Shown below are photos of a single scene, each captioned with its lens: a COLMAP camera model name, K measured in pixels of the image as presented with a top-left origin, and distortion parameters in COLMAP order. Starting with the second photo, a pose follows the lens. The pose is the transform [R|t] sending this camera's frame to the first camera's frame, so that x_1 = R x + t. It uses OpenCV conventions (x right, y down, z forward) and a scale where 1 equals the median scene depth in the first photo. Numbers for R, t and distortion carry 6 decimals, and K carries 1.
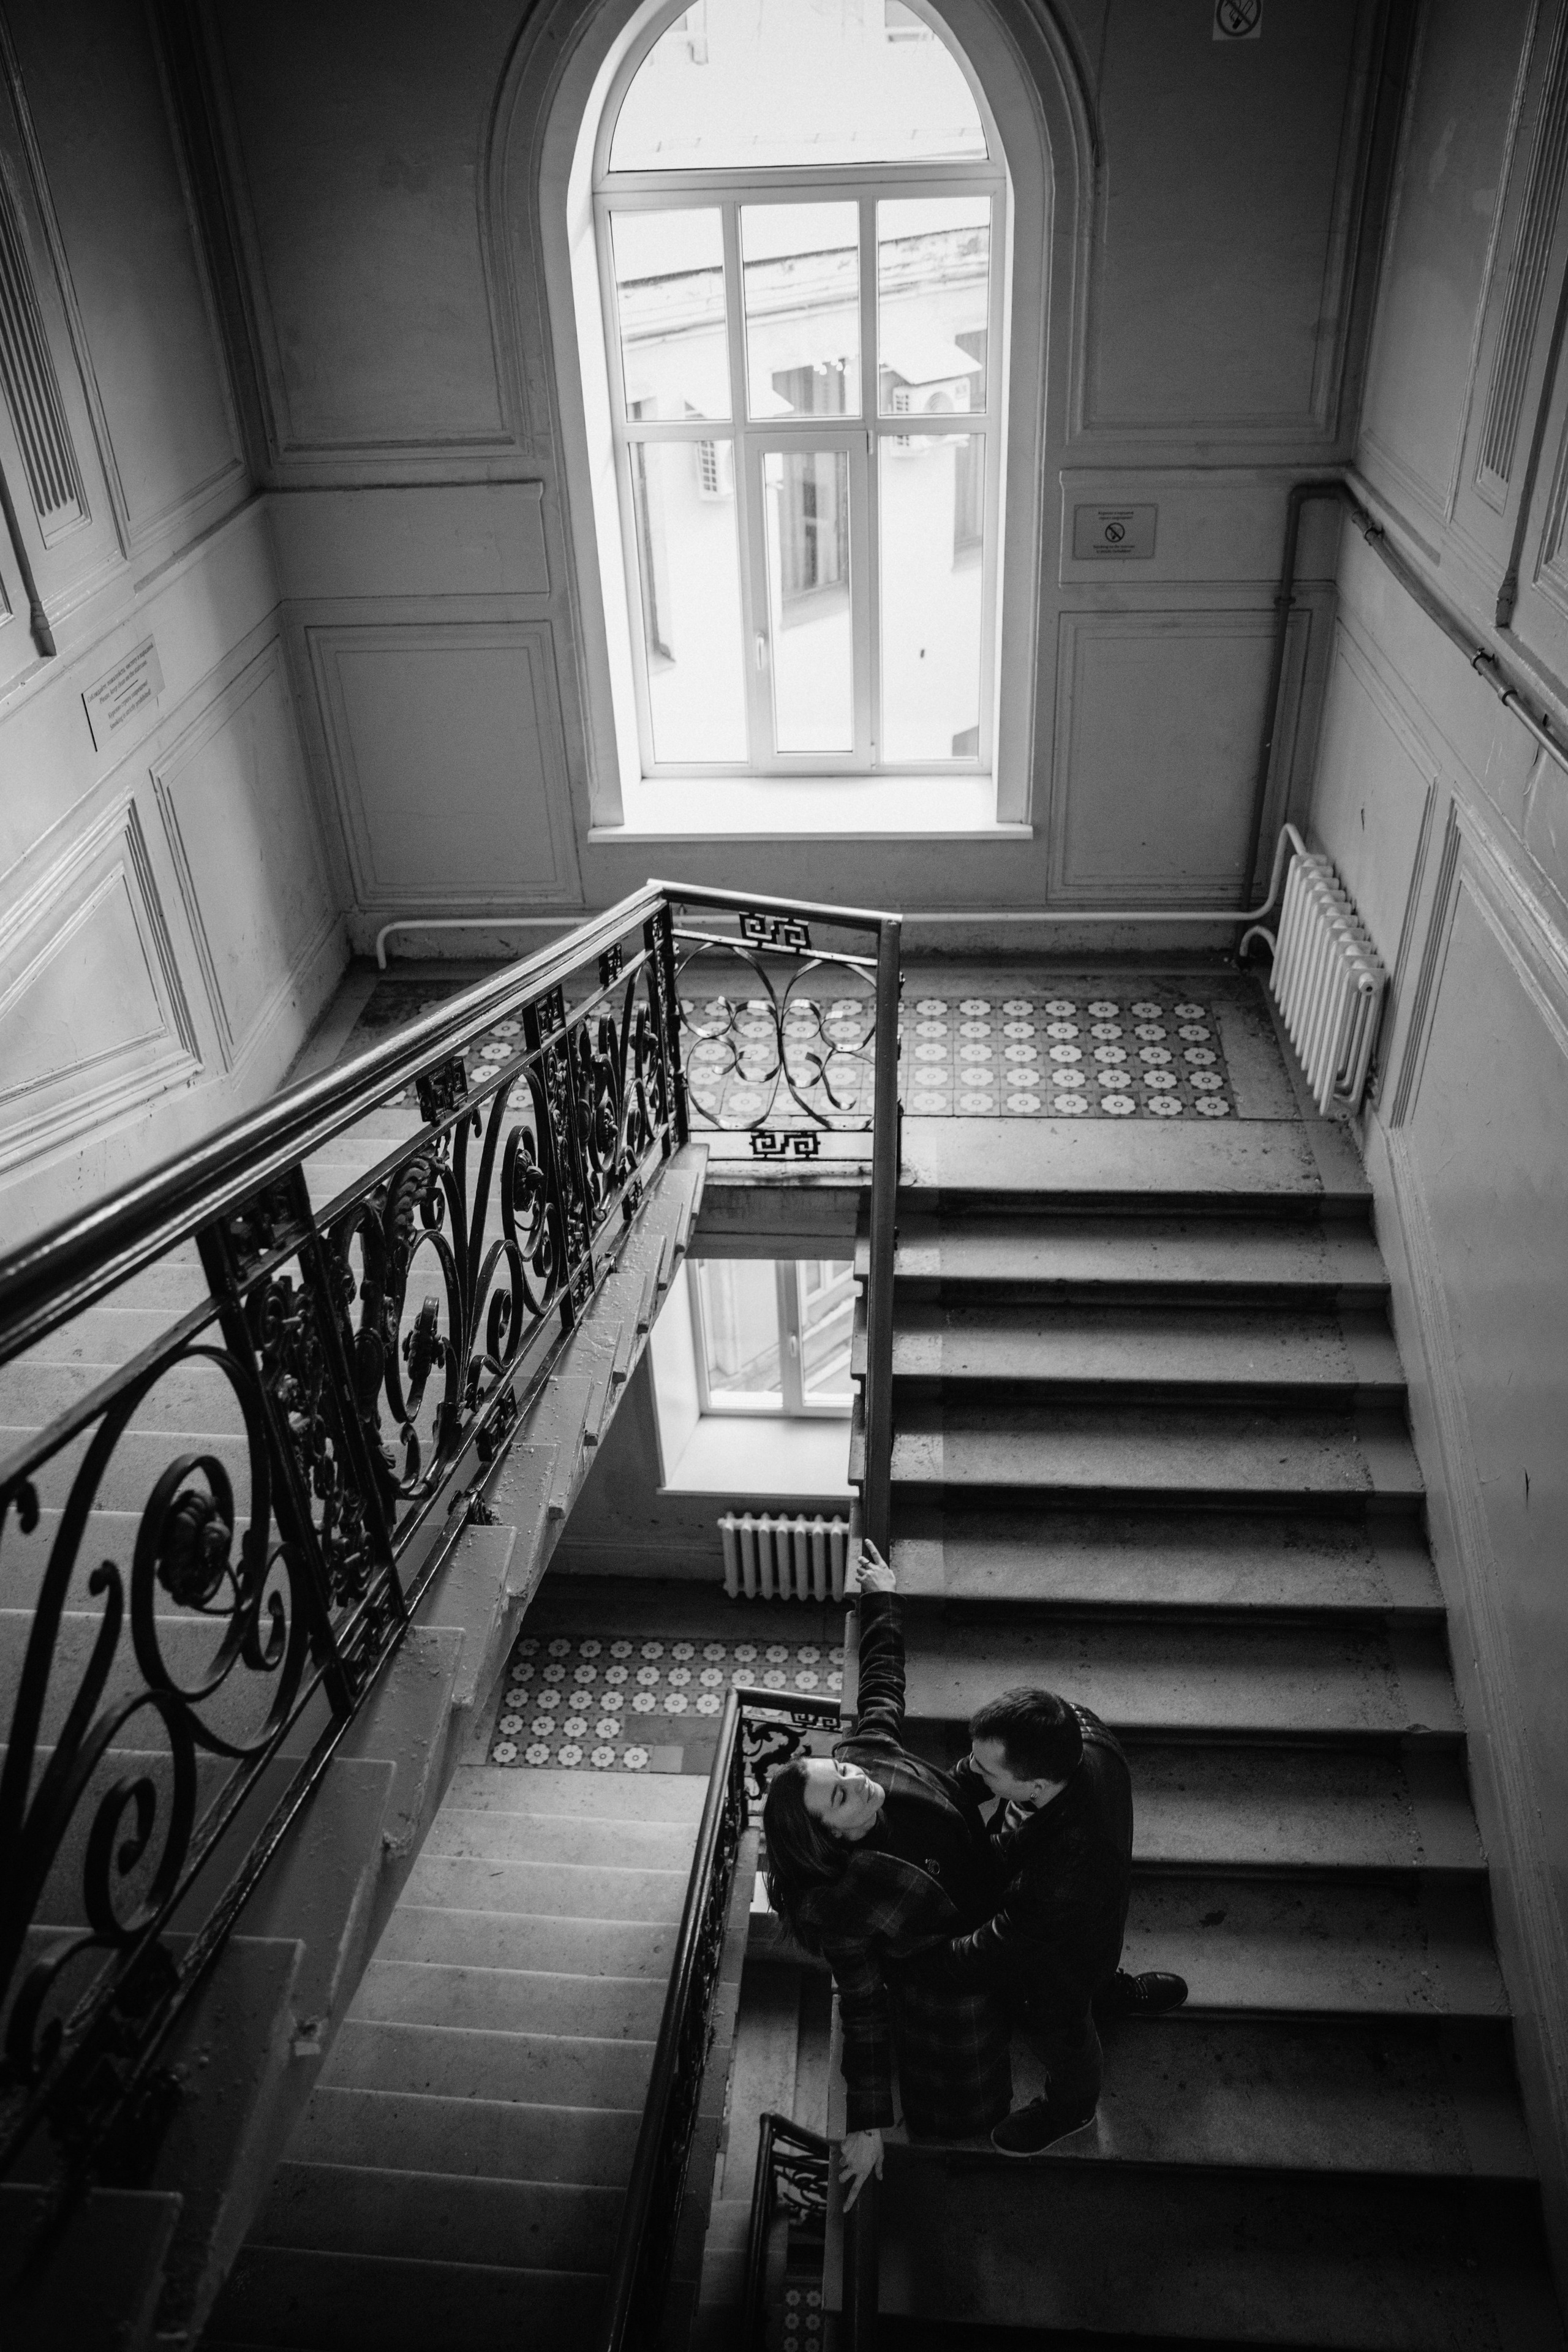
lens RADIAL K [[1724.9, 0, 778.4], [0, 1724.9, 1164.2], [0, 0, 1]] dist [-0.082279, 0.059738]
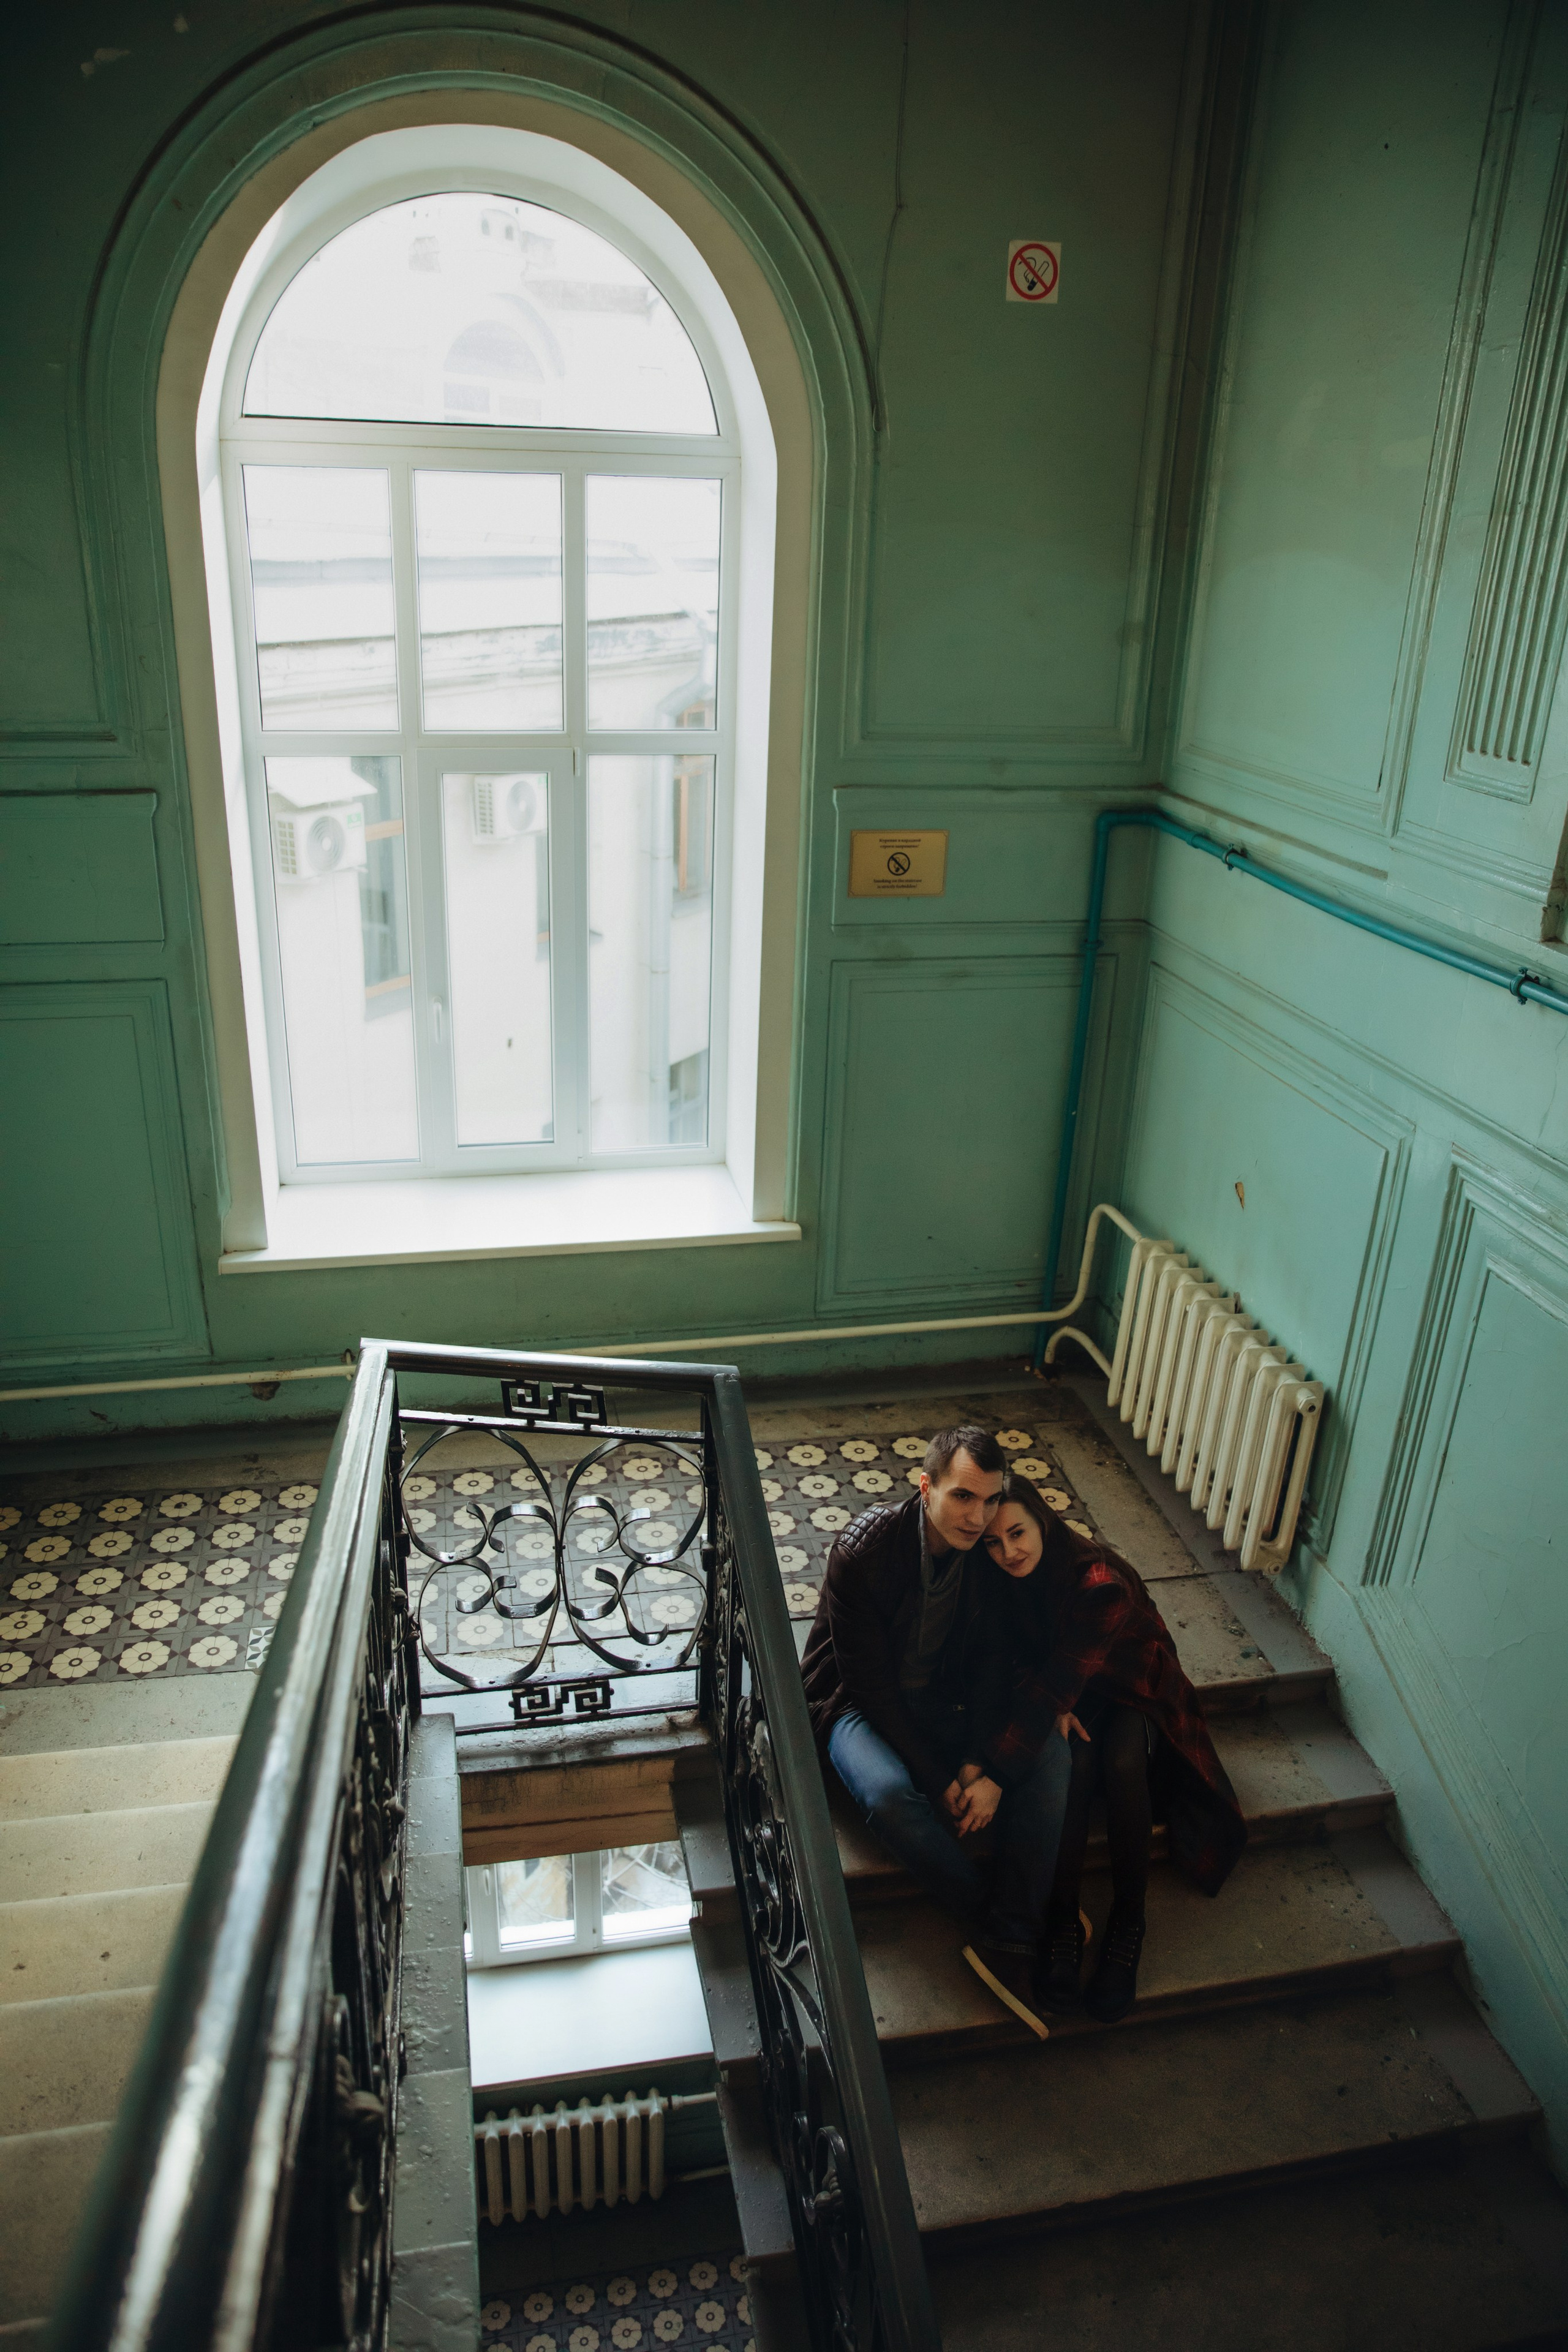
lens RADIAL K [[1634.9, 0, 777.9], [0, 1634.9, 1194.2], [0, 0, 1]] dist [-0.083963, 0.010249]
pose [[0.959790, -0.043767, 0.277285, -0.068164], [0.099021, 0.977062, -0.188530, -0.063591], [-0.262674, 0.208407, 0.942109, 0.264897]]
